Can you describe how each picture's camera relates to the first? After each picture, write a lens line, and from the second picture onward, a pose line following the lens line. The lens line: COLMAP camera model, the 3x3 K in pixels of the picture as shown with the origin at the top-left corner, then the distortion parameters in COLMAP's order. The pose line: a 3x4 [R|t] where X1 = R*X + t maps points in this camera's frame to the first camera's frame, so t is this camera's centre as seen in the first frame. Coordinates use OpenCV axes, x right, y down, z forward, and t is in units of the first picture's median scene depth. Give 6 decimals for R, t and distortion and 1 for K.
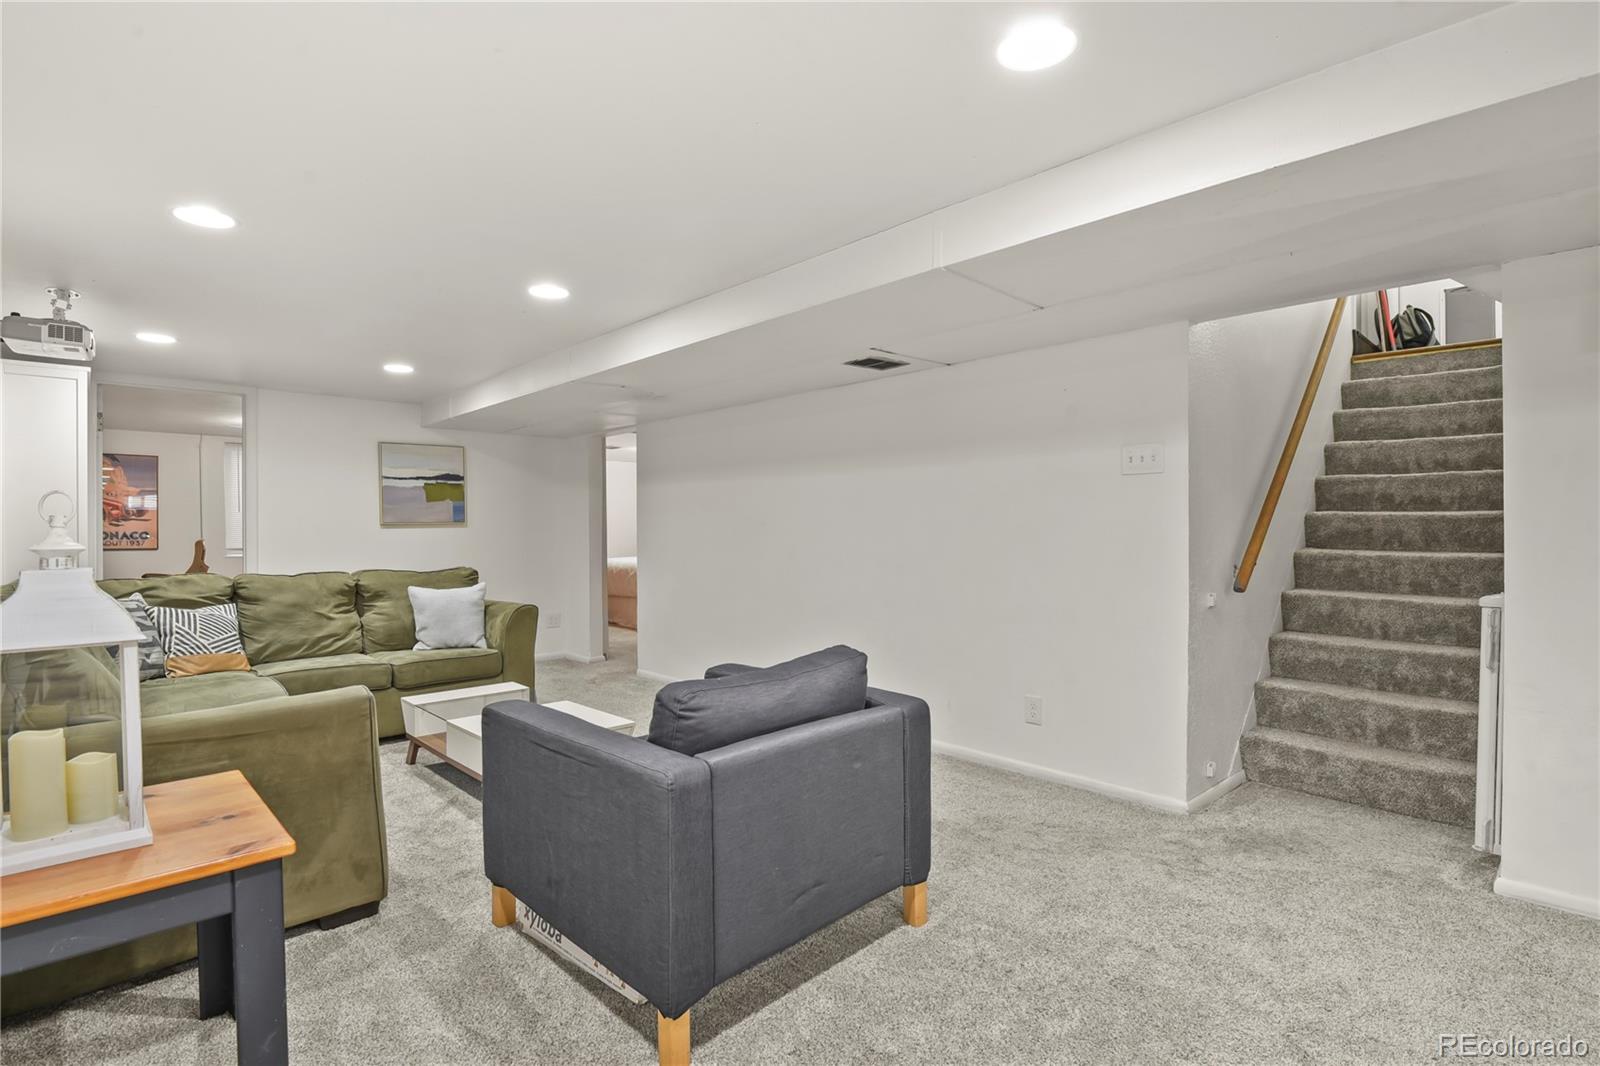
lens RADIAL K [[775.3, 0, 790.5], [0, 775.3, 535.2], [0, 0, 1]] dist [-0.006526, -0.004713]
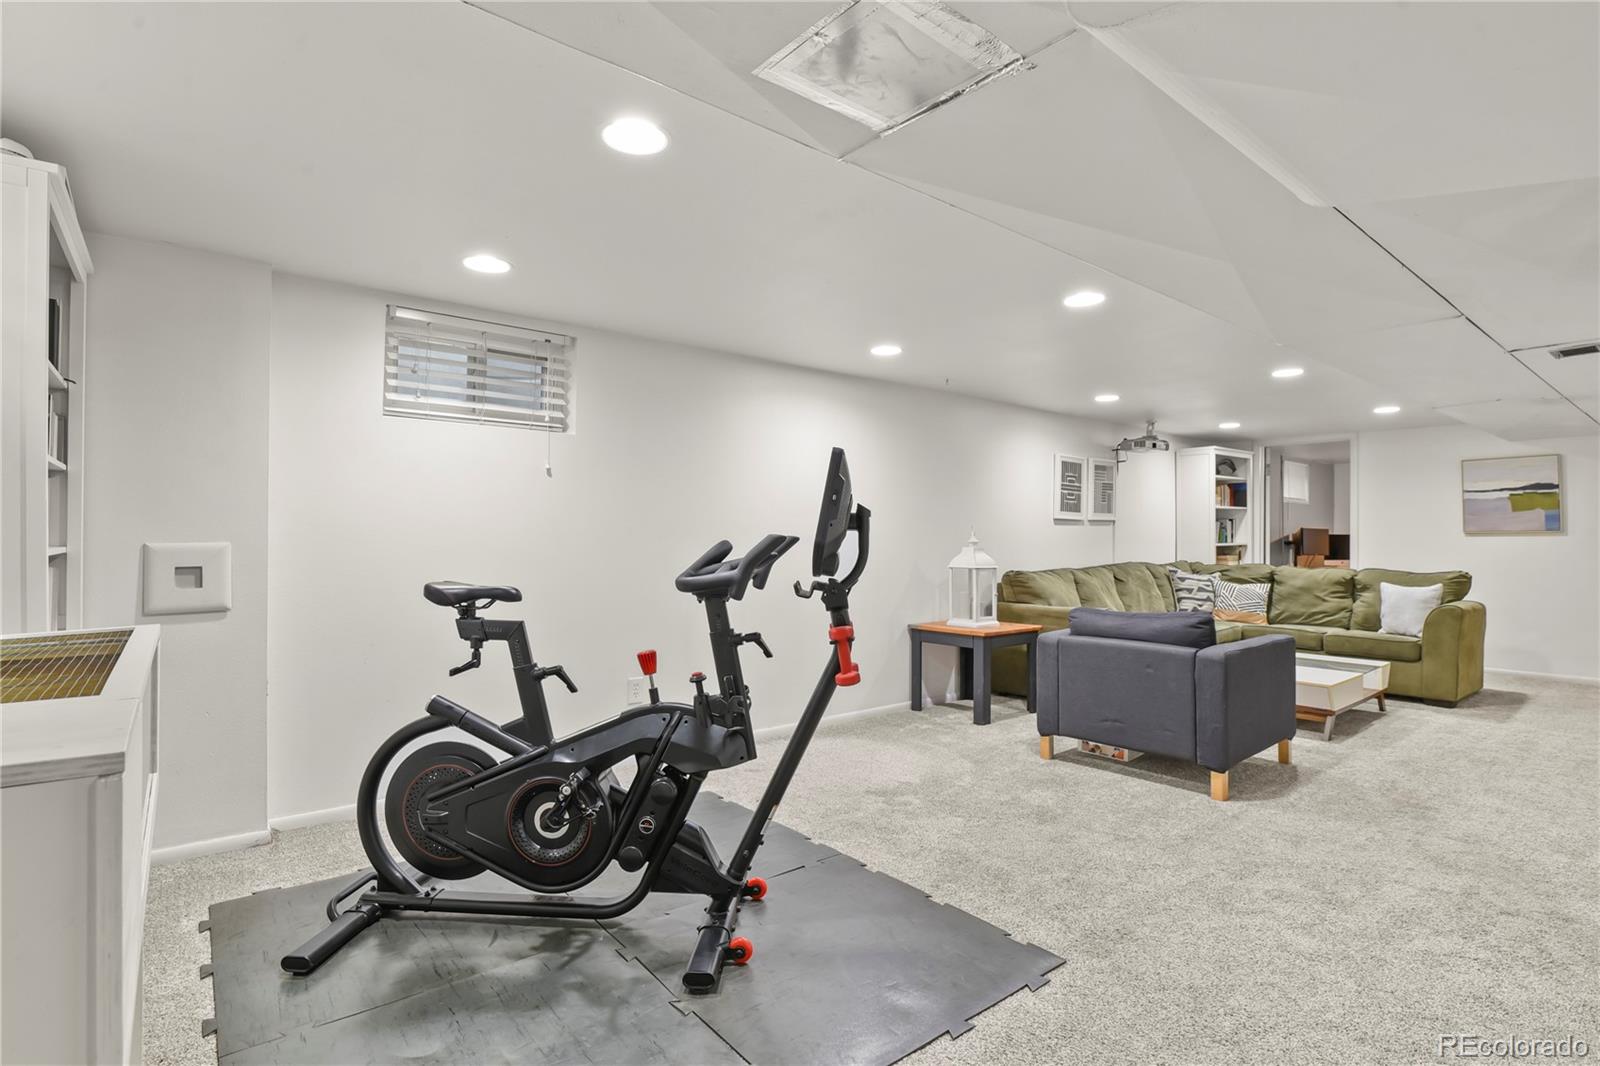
lens RADIAL K [[775.3, 0, 795.0], [0, 775.3, 533.1], [0, 0, 1]] dist [-0.006526, -0.004713]
pose [[-0.080876, -0.000758, -0.996724, 0.845662], [-0.009596, 0.999954, 0.000018, -0.005494], [0.996678, 0.009566, -0.080880, 0.142433]]
